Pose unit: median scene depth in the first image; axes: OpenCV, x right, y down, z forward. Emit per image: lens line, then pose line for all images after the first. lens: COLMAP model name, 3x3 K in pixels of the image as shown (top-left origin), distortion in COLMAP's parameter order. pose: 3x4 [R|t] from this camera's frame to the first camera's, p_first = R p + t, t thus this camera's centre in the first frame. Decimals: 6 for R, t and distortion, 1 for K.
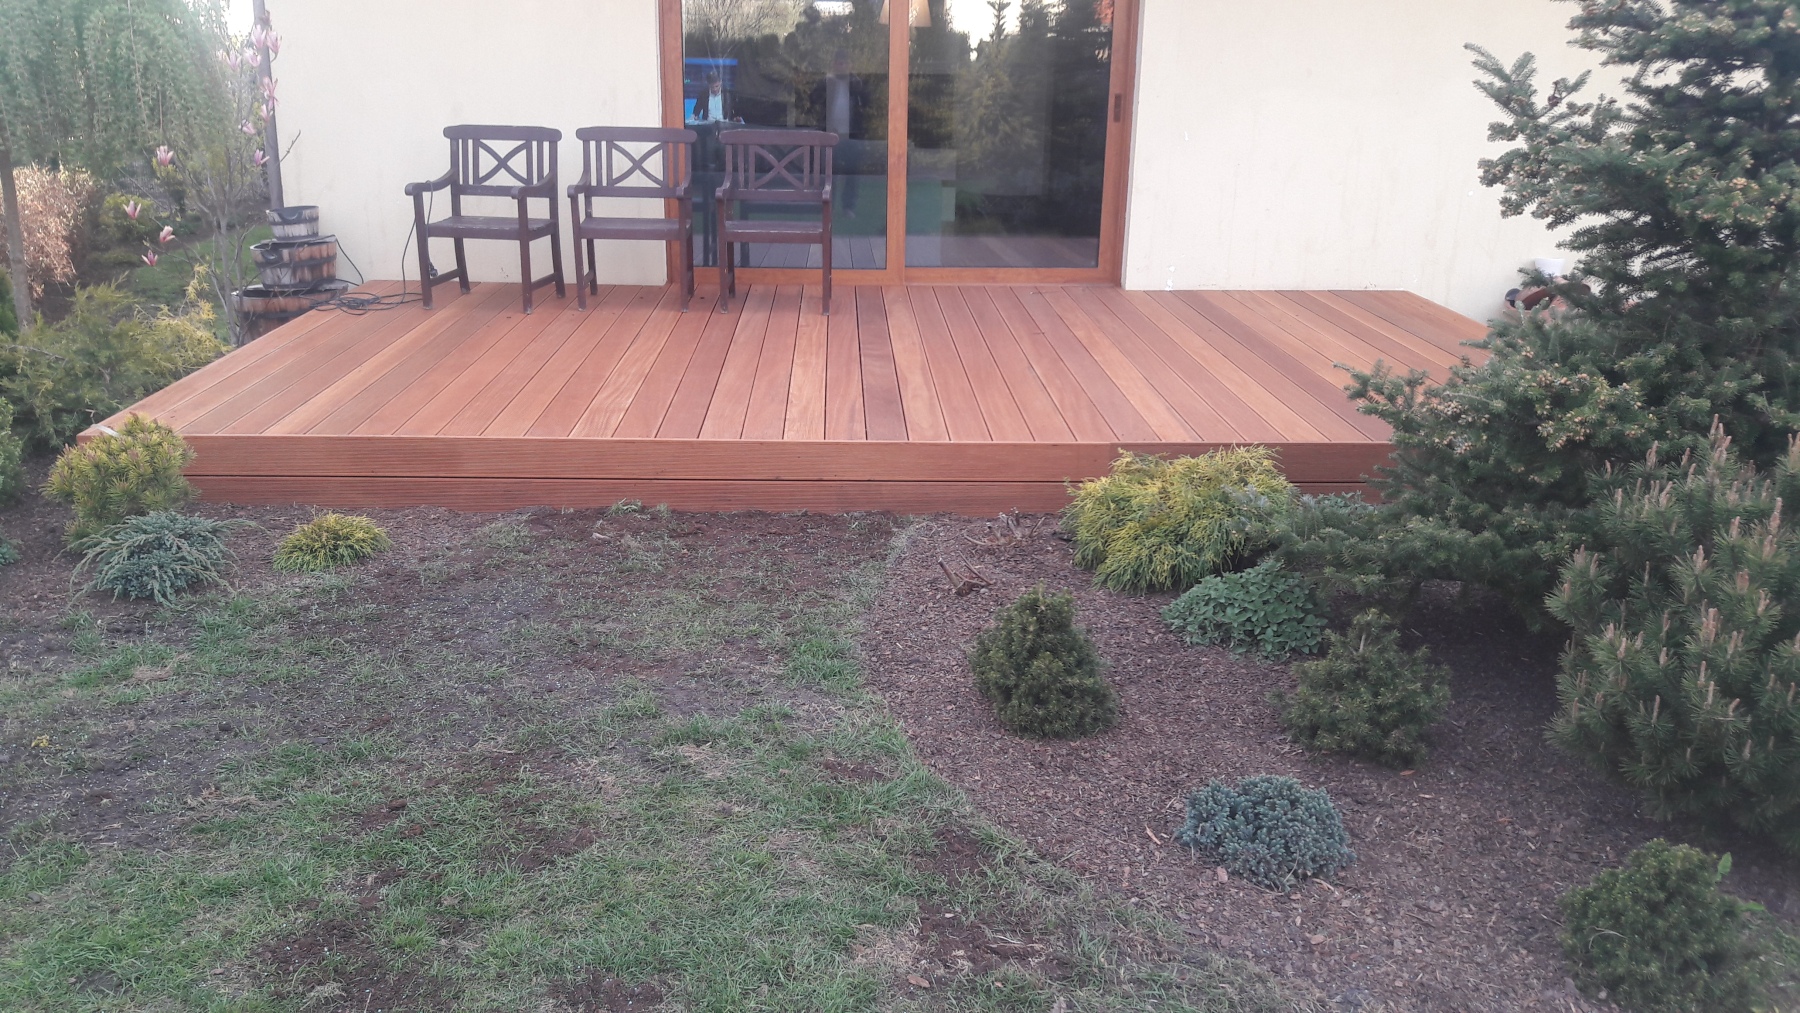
lens RADIAL K [[1482.8, 0, 900.0], [0, 1482.8, 506.5], [0, 0, 1]] dist [0.203925, -0.502042]
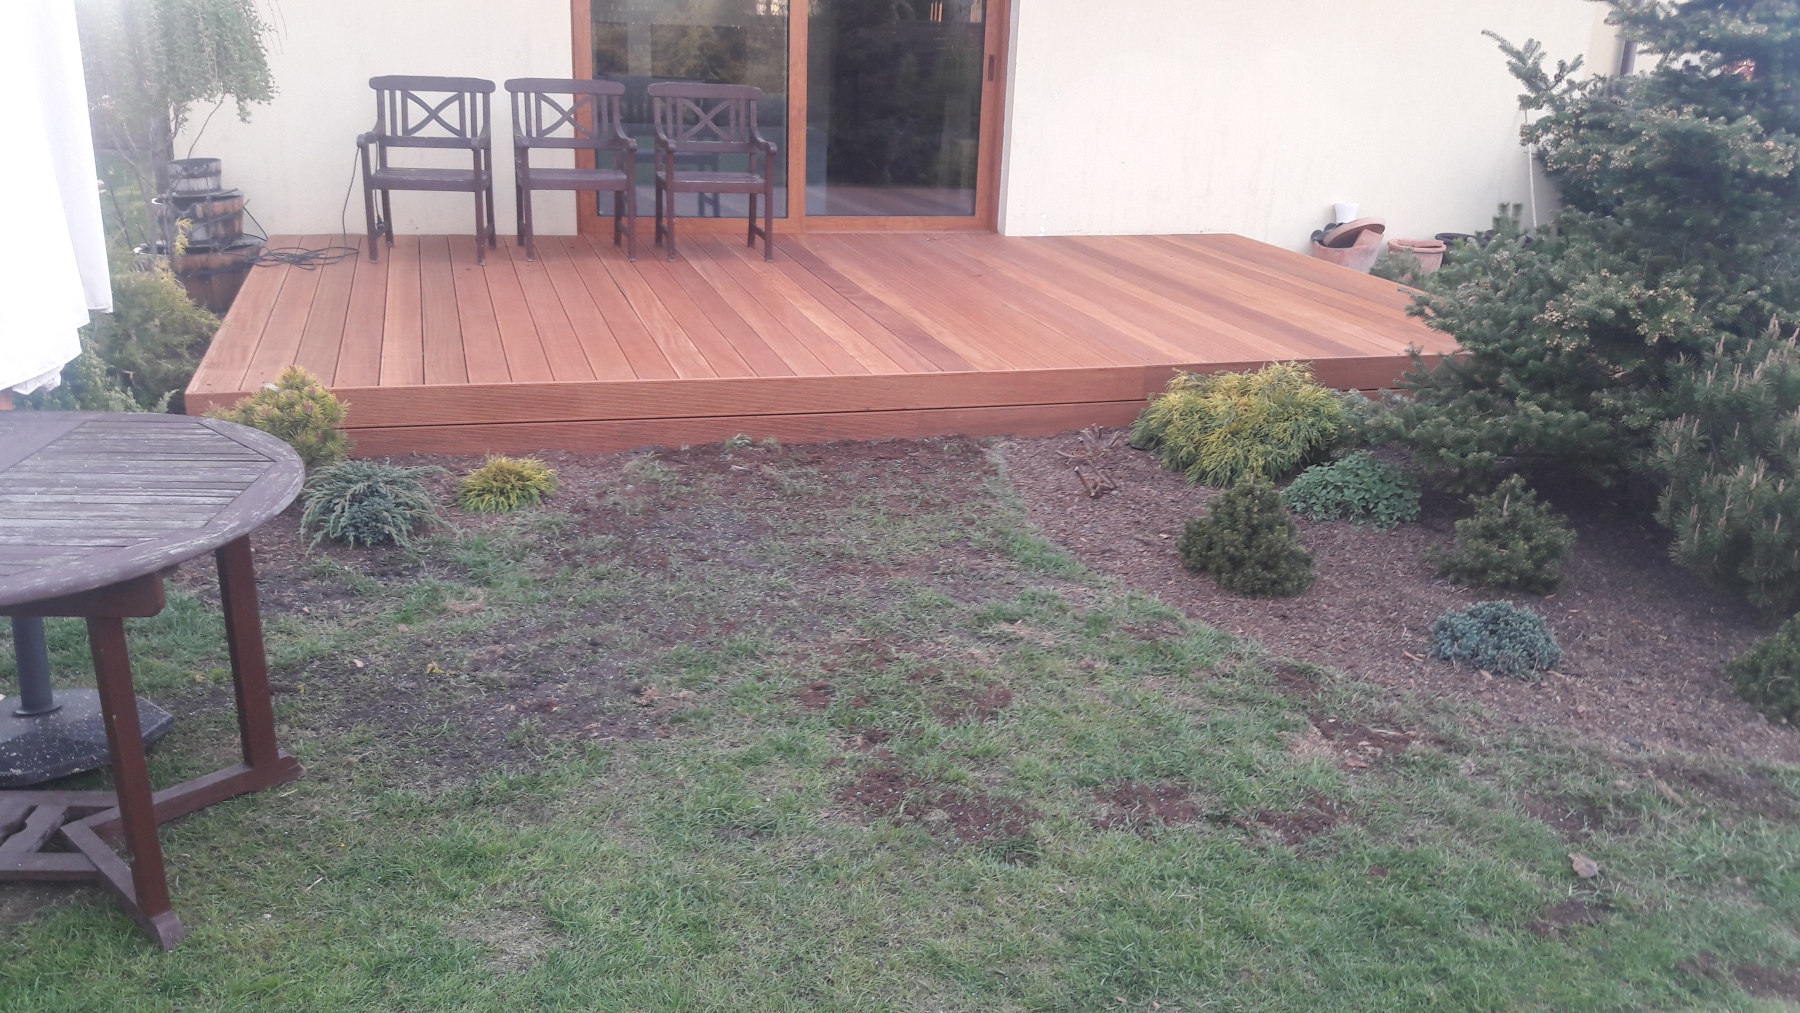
lens RADIAL K [[1487.8, 0, 922.6], [0, 1487.8, 508.5], [0, 0, 1]] dist [0.134386, -0.315504]
pose [[0.962111, -0.060639, 0.265831, -0.347727], [0.051906, 0.997860, 0.039760, 0.012959], [-0.267673, -0.024456, 0.963199, -0.073862]]
